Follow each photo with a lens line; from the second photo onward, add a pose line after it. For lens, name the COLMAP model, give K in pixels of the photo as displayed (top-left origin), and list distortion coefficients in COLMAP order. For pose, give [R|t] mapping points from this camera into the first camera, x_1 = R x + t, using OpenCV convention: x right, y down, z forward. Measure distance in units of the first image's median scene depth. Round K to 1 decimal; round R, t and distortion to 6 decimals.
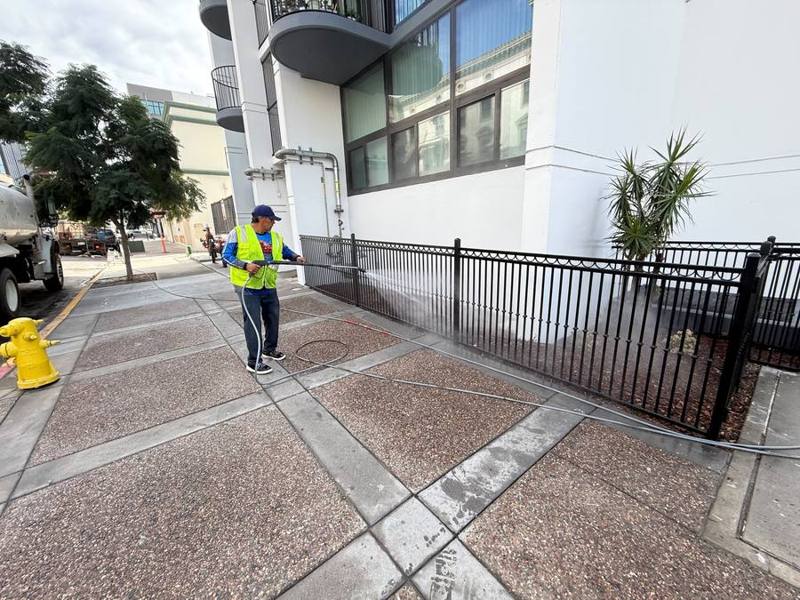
lens RADIAL K [[317.0, 0, 400.0], [0, 317.0, 300.0], [0, 0, 1]] dist [0.008328, 0.000021]
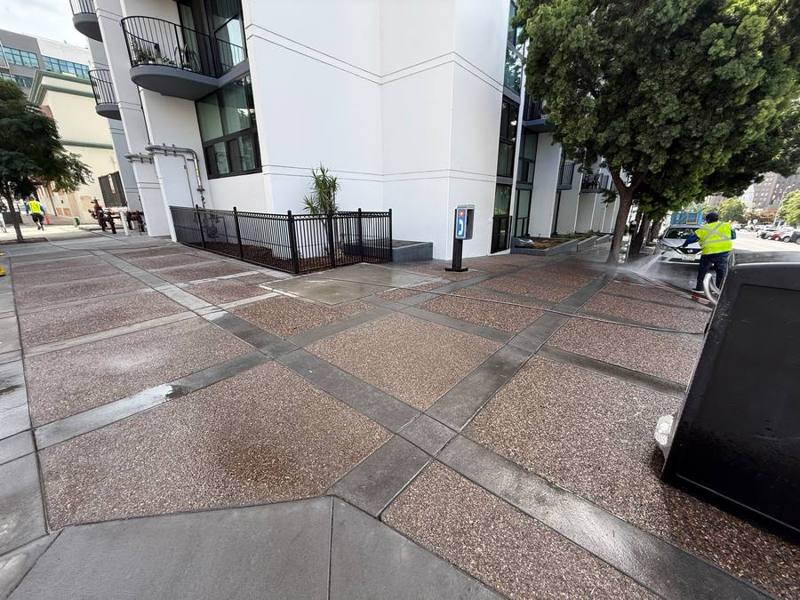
lens RADIAL K [[310.8, 0, 402.7], [0, 310.8, 294.5], [0, 0, 1]] dist [0.000274, 0.000344]
pose [[0.976041, -0.037463, 0.214339, 0.314171], [0.026851, 0.998275, 0.052212, 0.118248], [-0.215925, -0.045206, 0.975363, -0.486116]]
